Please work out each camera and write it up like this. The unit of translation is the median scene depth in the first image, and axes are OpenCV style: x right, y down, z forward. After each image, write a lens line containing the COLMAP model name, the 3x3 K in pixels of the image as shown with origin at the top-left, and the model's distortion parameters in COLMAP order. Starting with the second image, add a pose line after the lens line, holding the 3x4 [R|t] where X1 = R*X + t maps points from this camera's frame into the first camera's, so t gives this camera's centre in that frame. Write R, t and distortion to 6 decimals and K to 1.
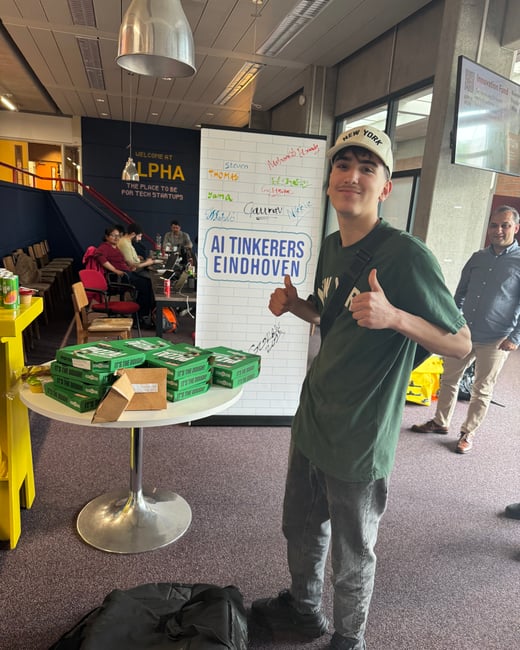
lens RADIAL K [[498.7, 0, 259.8], [0, 498.7, 348.0], [0, 0, 1]] dist [0.065417, -0.104763]
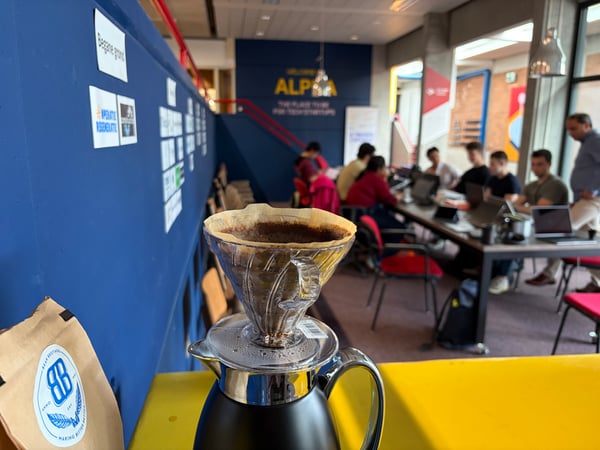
lens RADIAL K [[464.9, 0, 300.0], [0, 464.9, 225.0], [0, 0, 1]] dist [0.055483, -0.087925]
pose [[0.993091, -0.036697, -0.111461, -0.201752], [0.030606, 0.997969, -0.055869, -0.055827], [0.113285, 0.052072, 0.992197, 0.175614]]
